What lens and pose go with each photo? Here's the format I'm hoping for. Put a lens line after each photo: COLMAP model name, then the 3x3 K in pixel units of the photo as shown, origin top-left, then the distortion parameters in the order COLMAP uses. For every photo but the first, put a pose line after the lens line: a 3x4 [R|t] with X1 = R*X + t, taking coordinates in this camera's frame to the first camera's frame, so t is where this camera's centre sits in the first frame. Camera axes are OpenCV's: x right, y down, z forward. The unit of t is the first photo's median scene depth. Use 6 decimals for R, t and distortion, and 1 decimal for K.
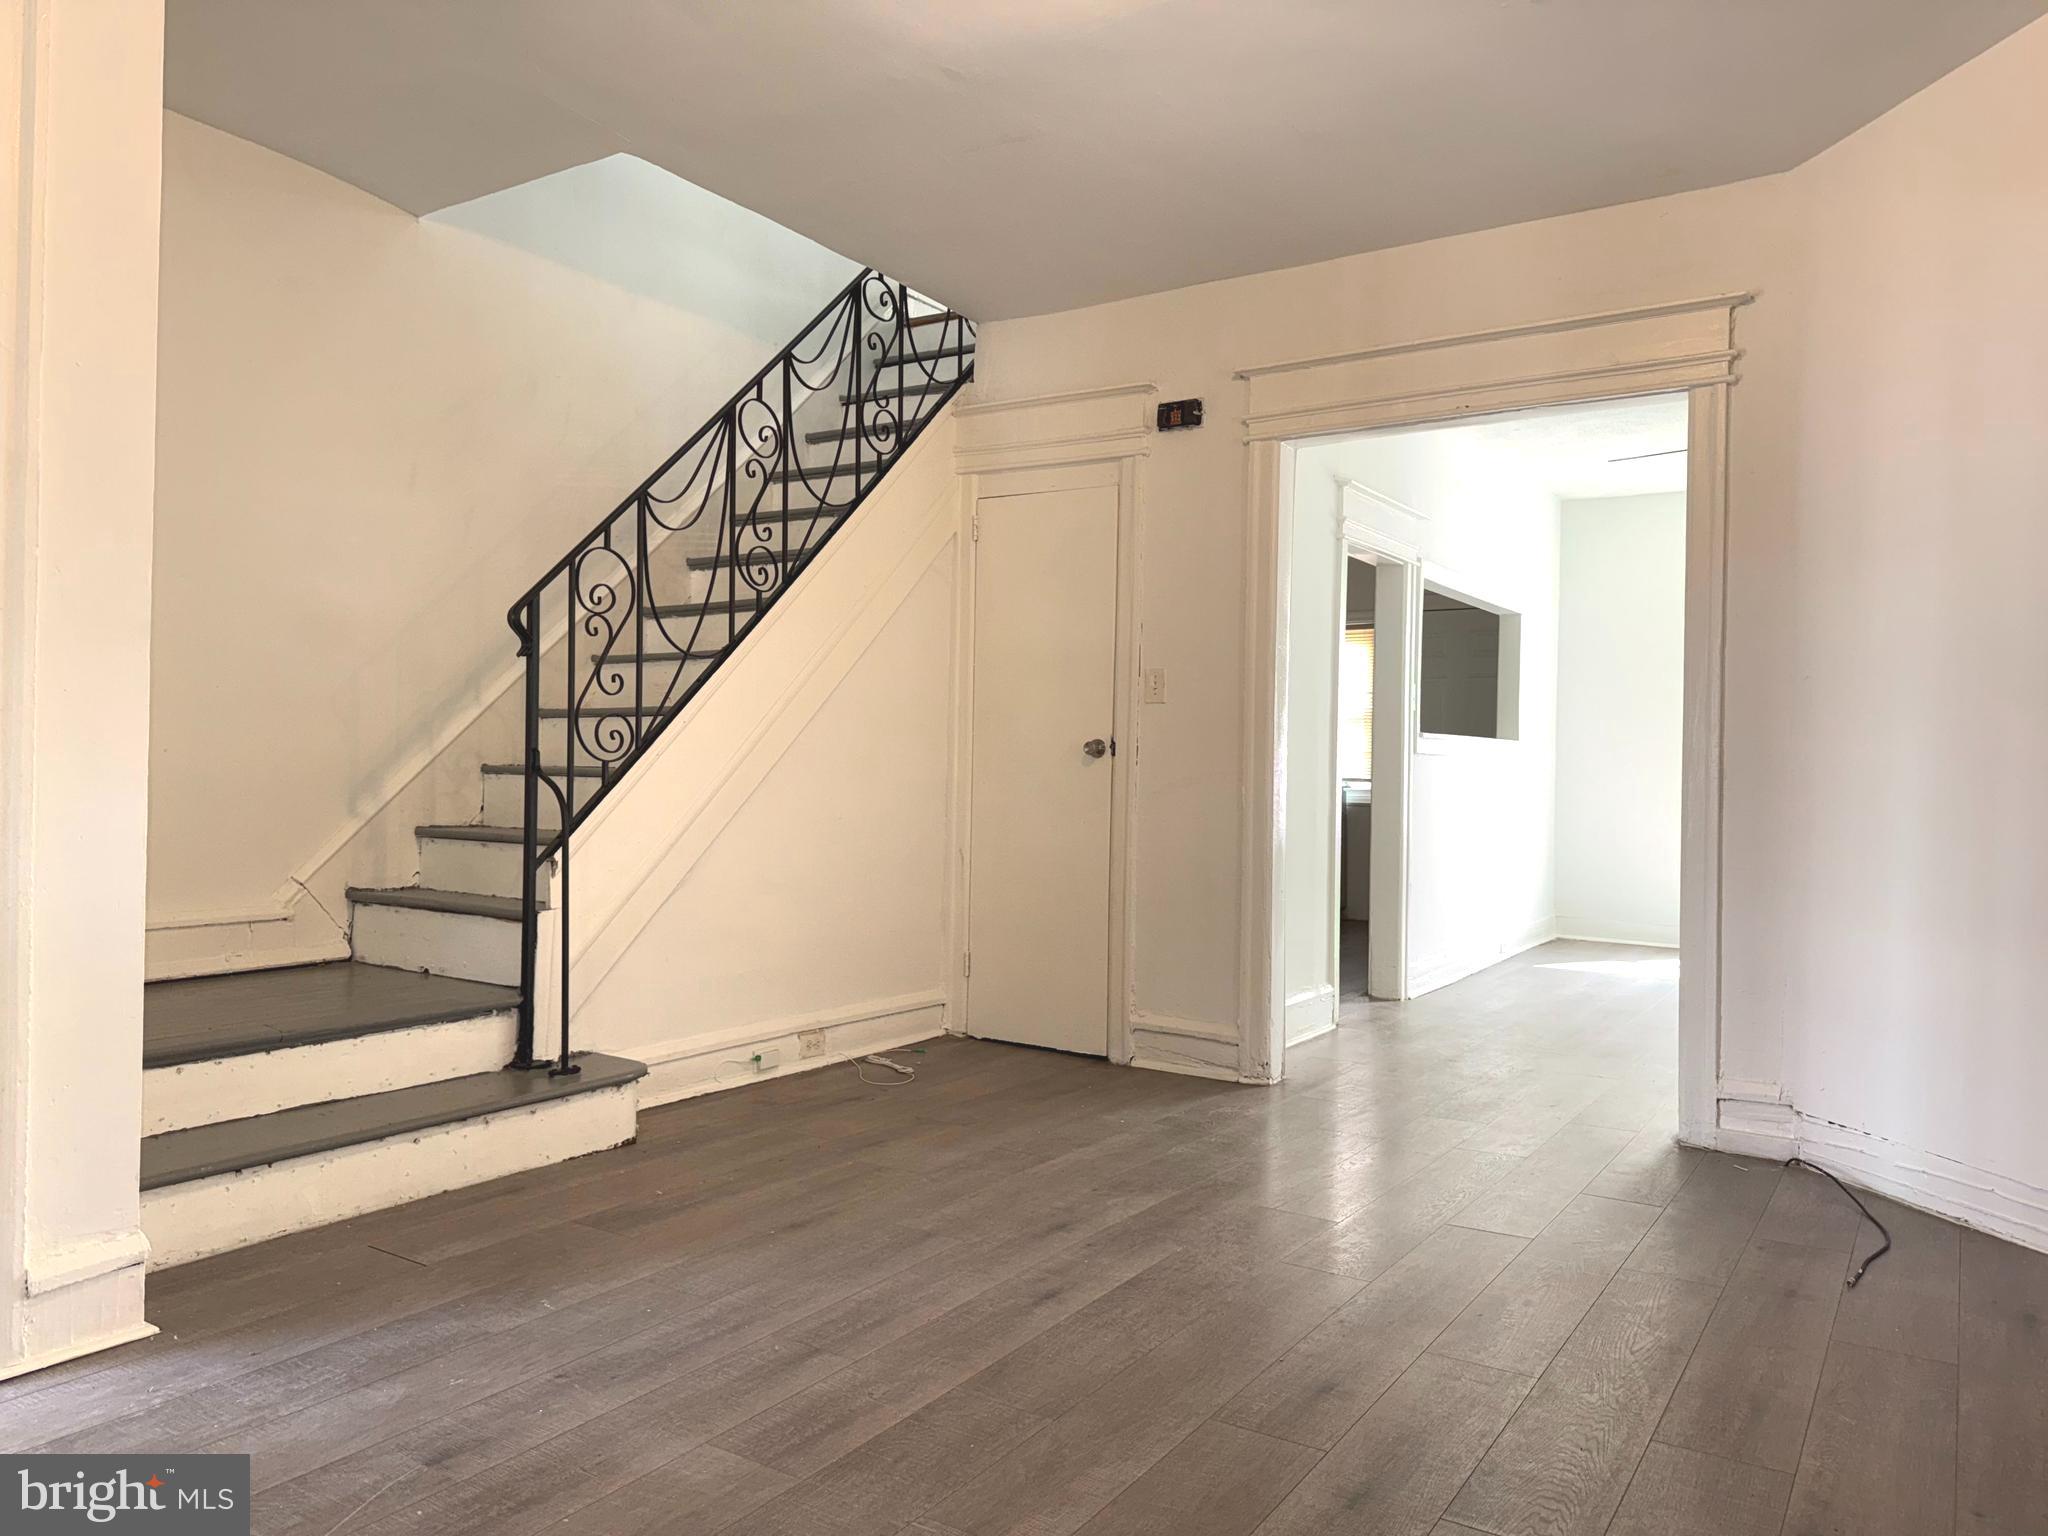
lens RADIAL K [[1463.7, 0, 1024.0], [0, 1463.7, 768.0], [0, 0, 1]] dist [0.049774, -0.001059]
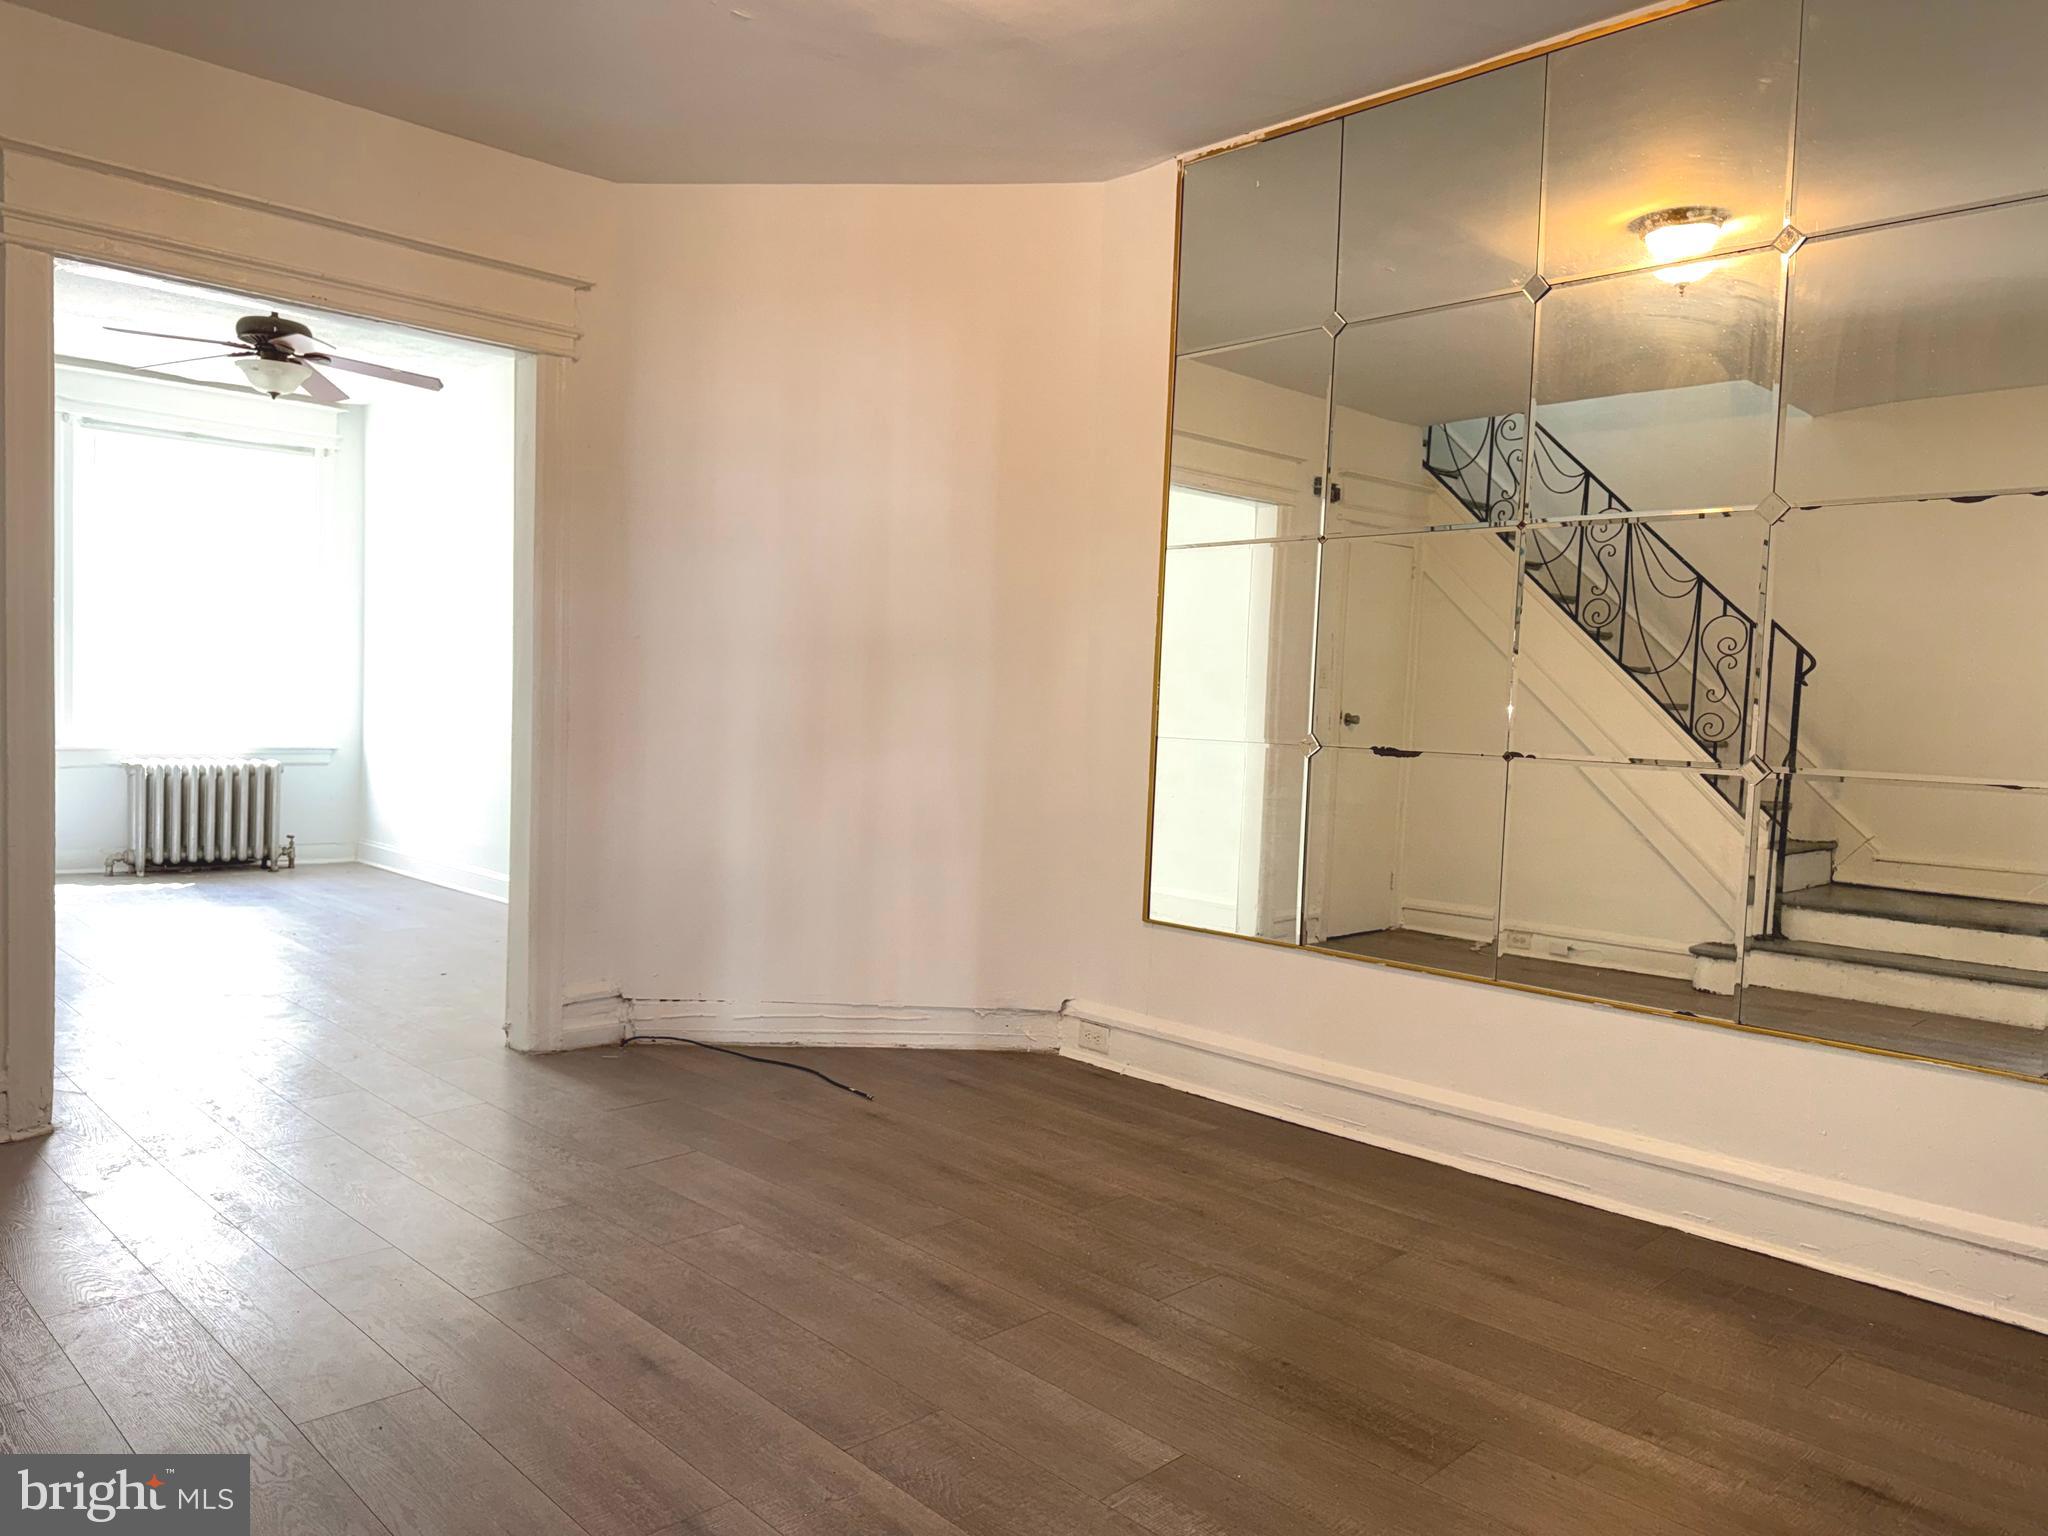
lens RADIAL K [[1463.7, 0, 1024.0], [0, 1463.7, 768.0], [0, 0, 1]] dist [0.049774, -0.001059]
pose [[0.227806, -0.057732, 0.971993, -0.790679], [-0.031079, 0.997301, 0.066519, -0.061399], [-0.973210, -0.045362, 0.225397, 0.619989]]
